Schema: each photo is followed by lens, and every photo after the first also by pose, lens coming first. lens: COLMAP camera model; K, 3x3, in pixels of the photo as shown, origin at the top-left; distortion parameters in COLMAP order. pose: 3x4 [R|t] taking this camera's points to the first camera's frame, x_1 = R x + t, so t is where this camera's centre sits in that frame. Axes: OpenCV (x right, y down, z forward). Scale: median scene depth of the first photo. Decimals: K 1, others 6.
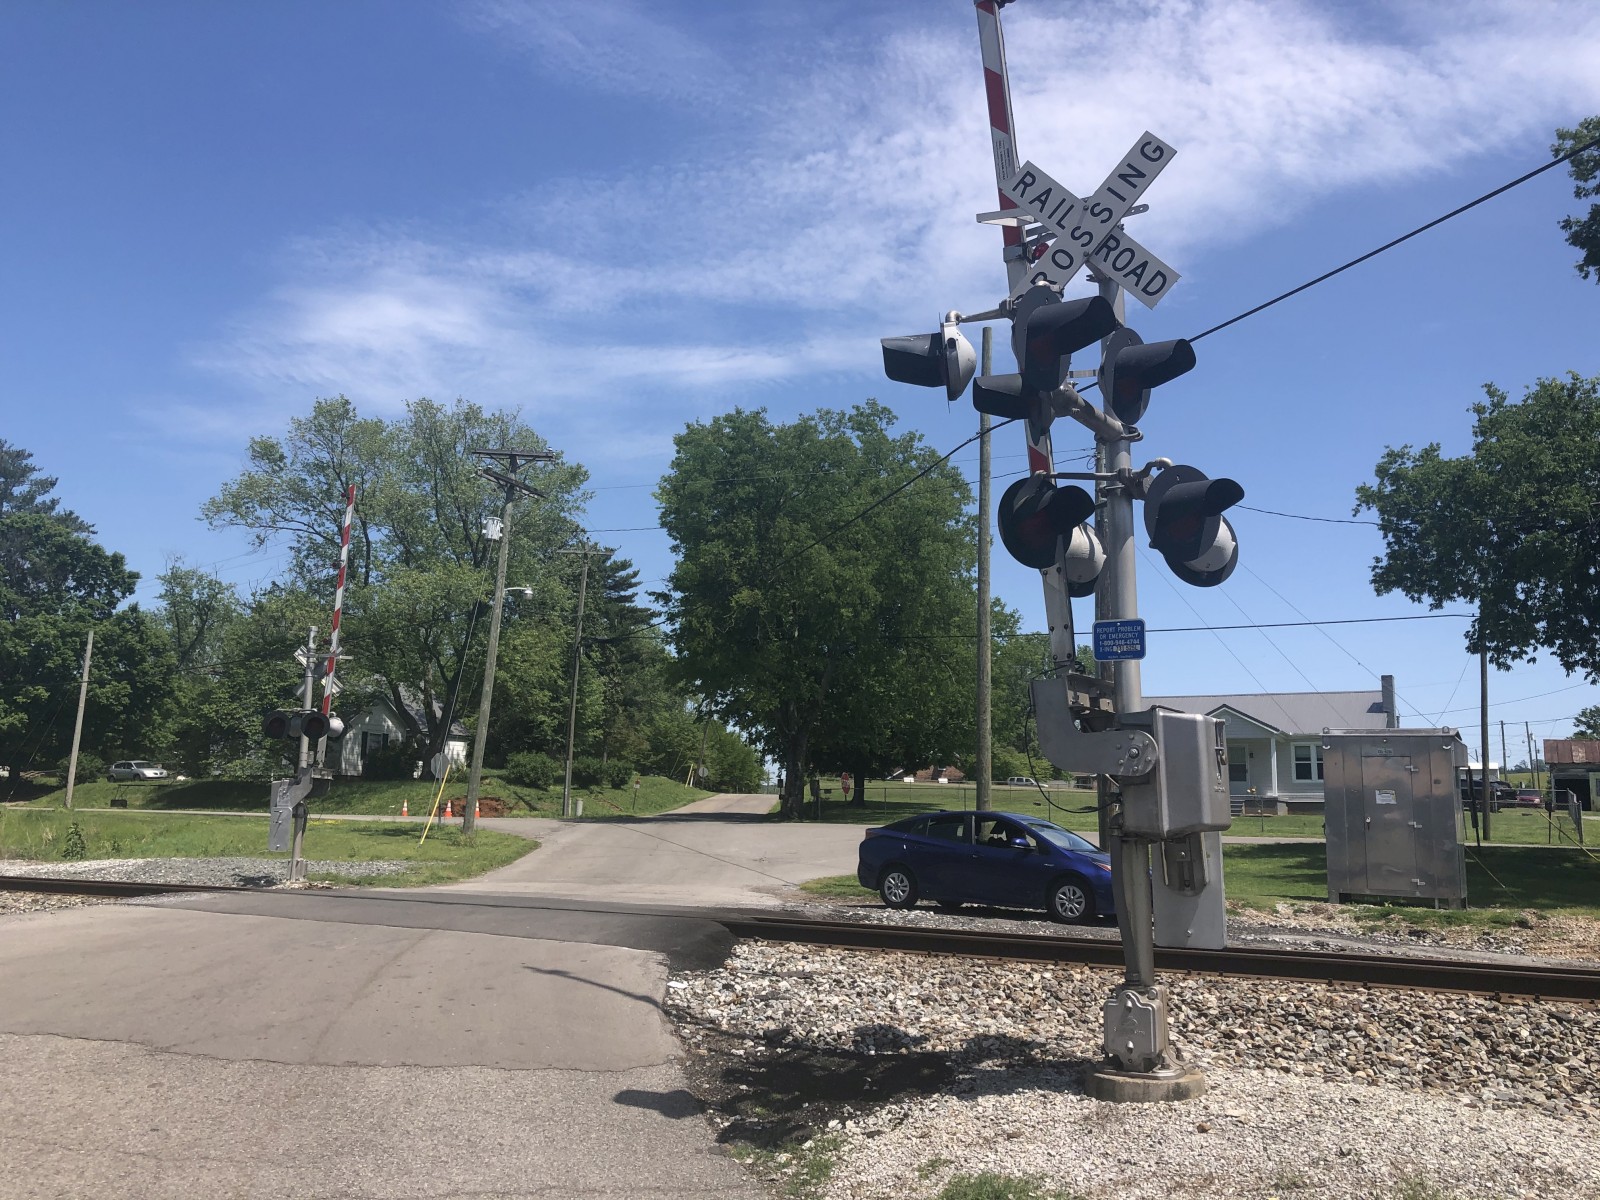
lens RADIAL K [[1284.4, 0, 798.6], [0, 1284.4, 580.3], [0, 0, 1]] dist [0.022334, -0.020523]
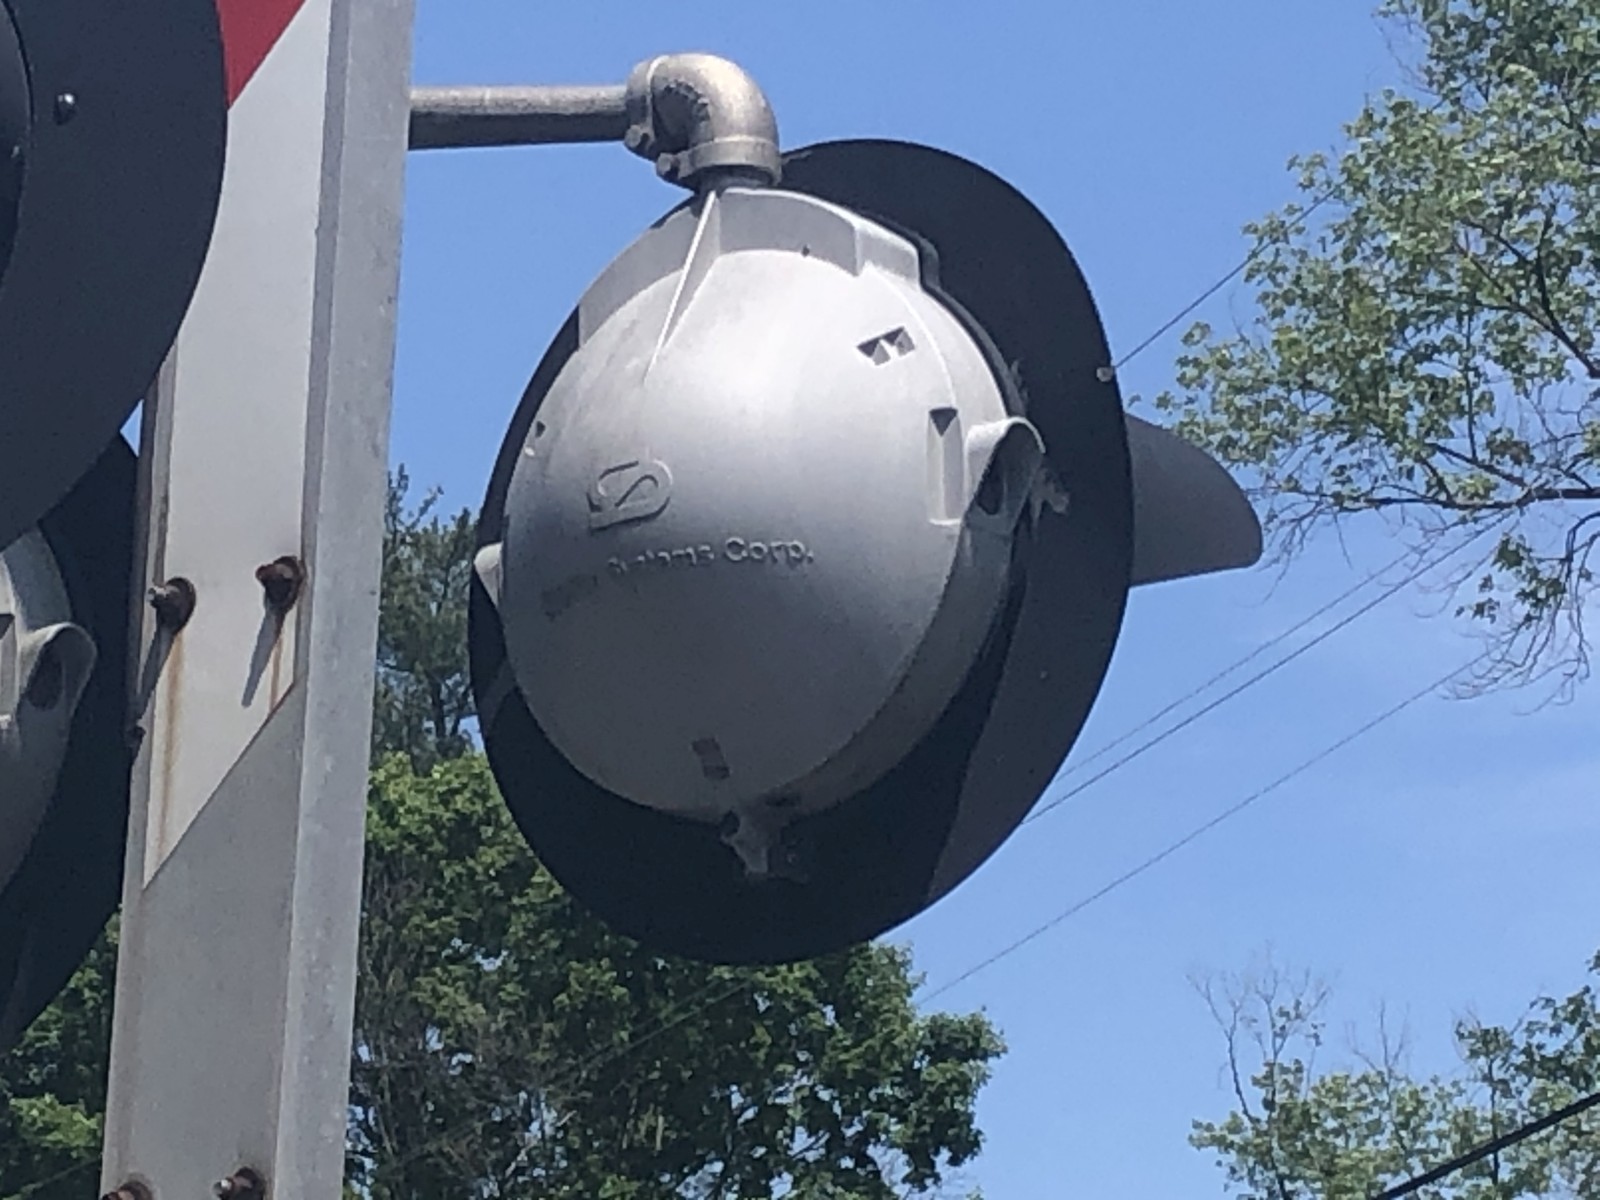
lens RADIAL K [[6312.3, 0, 794.7], [0, 6312.3, 597.2], [0, 0, 1]] dist [0.567546, 0.000000]
pose [[0.834597, -0.154914, -0.528630, -0.277327], [0.097137, 0.985993, -0.135583, 0.141664], [0.542229, 0.061808, 0.837954, 0.891973]]
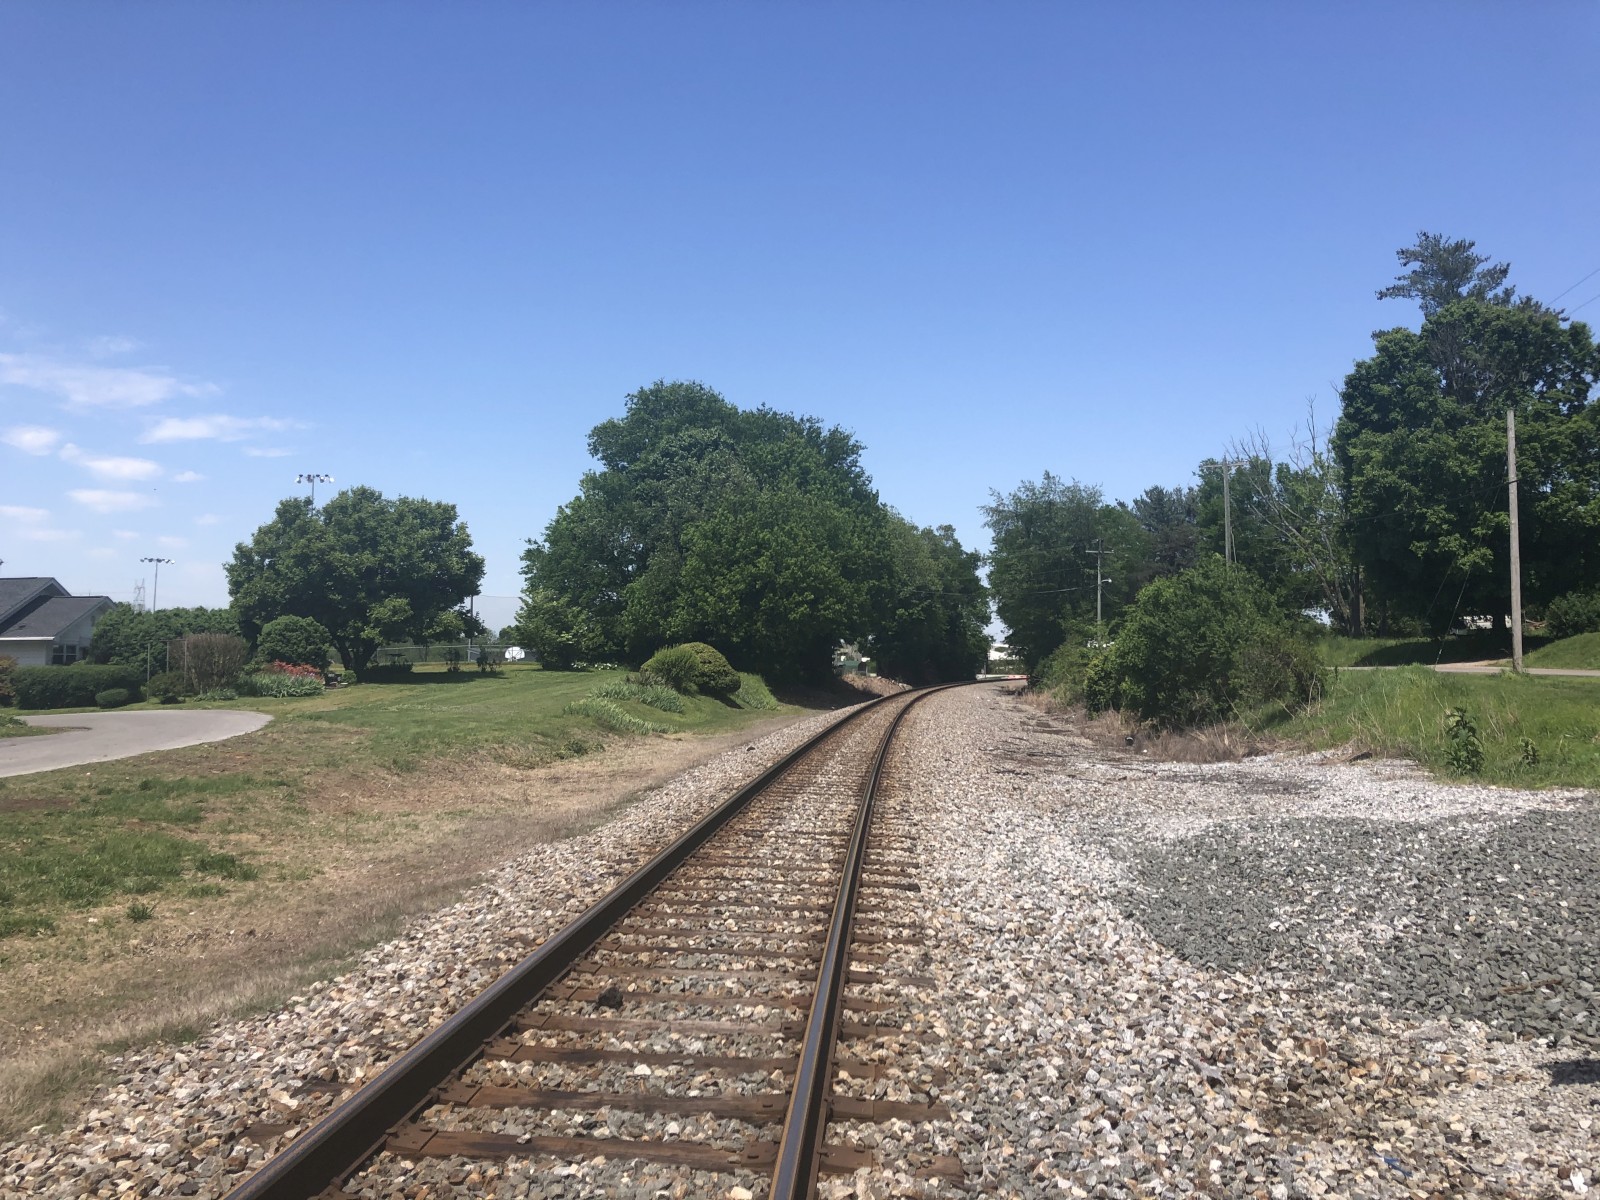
lens RADIAL K [[1284.4, 0, 821.9], [0, 1284.4, 580.6], [0, 0, 1]] dist [0.022334, -0.020523]
pose [[0.470492, -0.074636, -0.879242, -0.279205], [0.176317, 0.984274, 0.010797, 0.116993], [0.864610, -0.160106, 0.476253, 0.748436]]
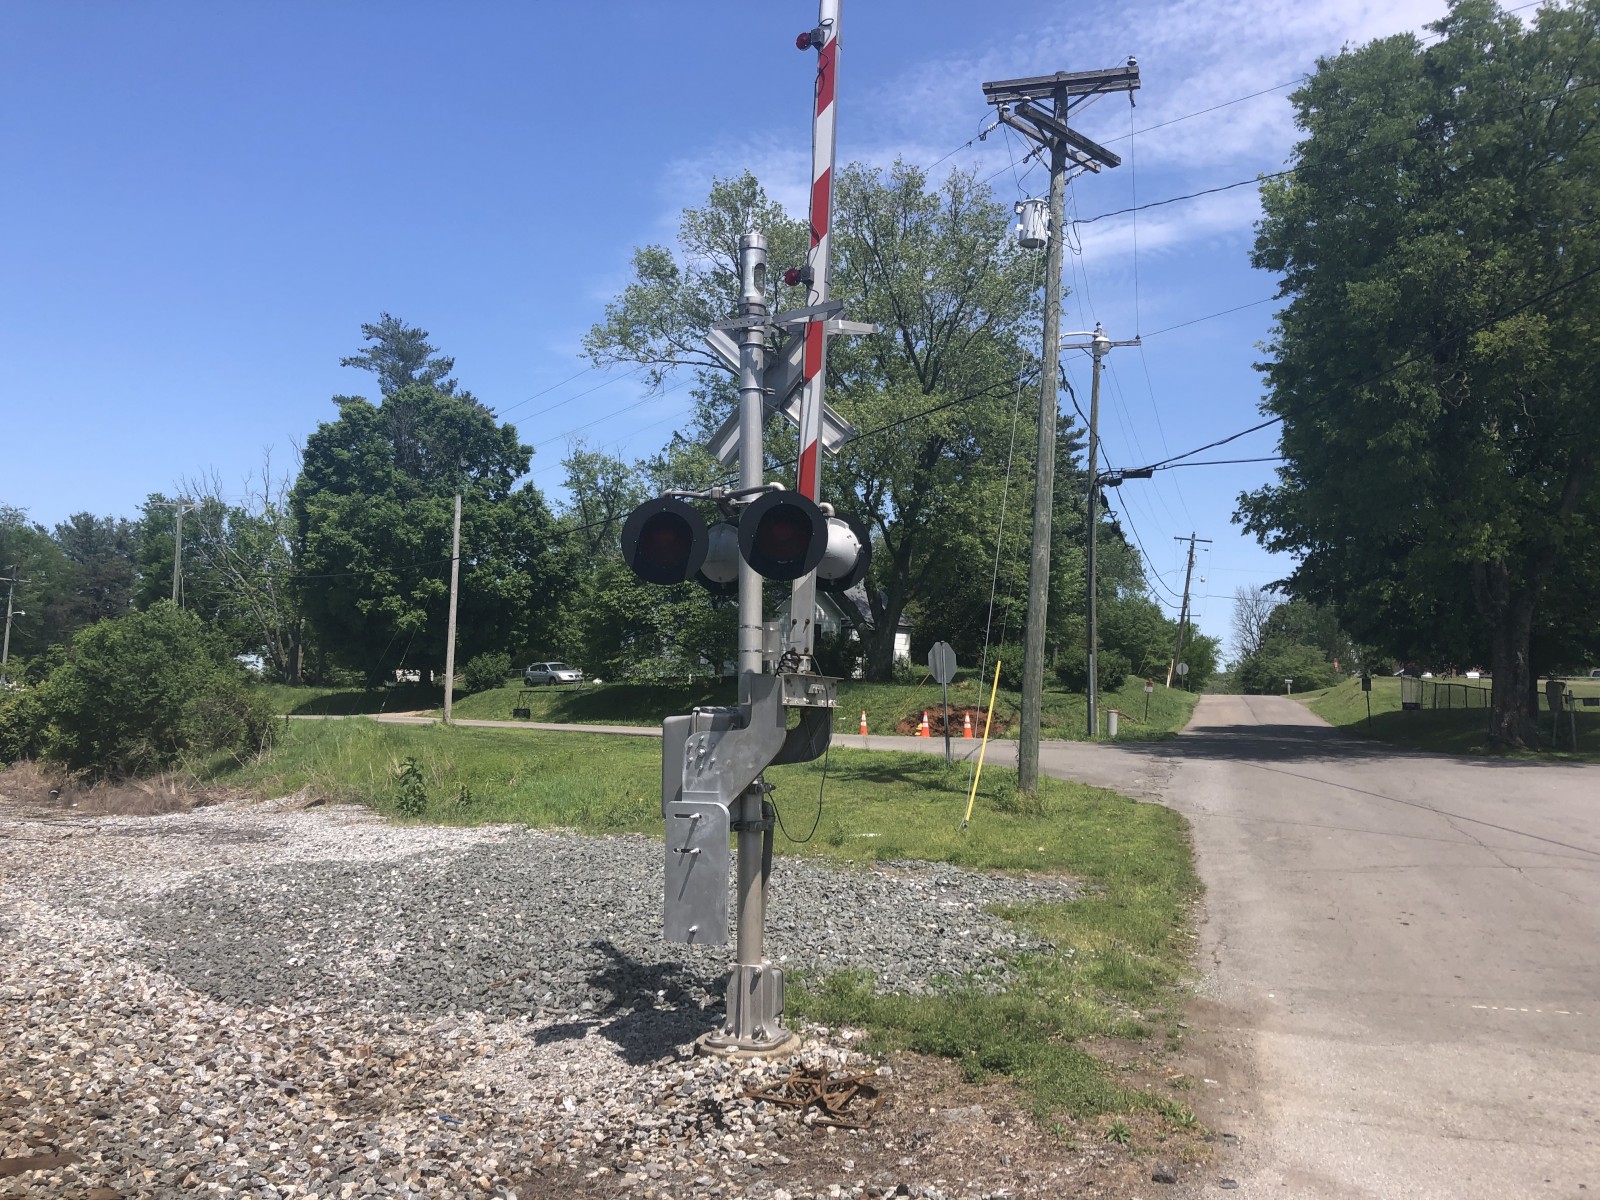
lens RADIAL K [[1284.4, 0, 783.5], [0, 1284.4, 603.7], [0, 0, 1]] dist [0.022334, -0.020523]
pose [[0.950767, -0.028234, -0.308618, -0.269529], [0.058177, 0.994397, 0.088255, 0.097545], [0.304397, -0.101865, 0.947083, 0.680311]]
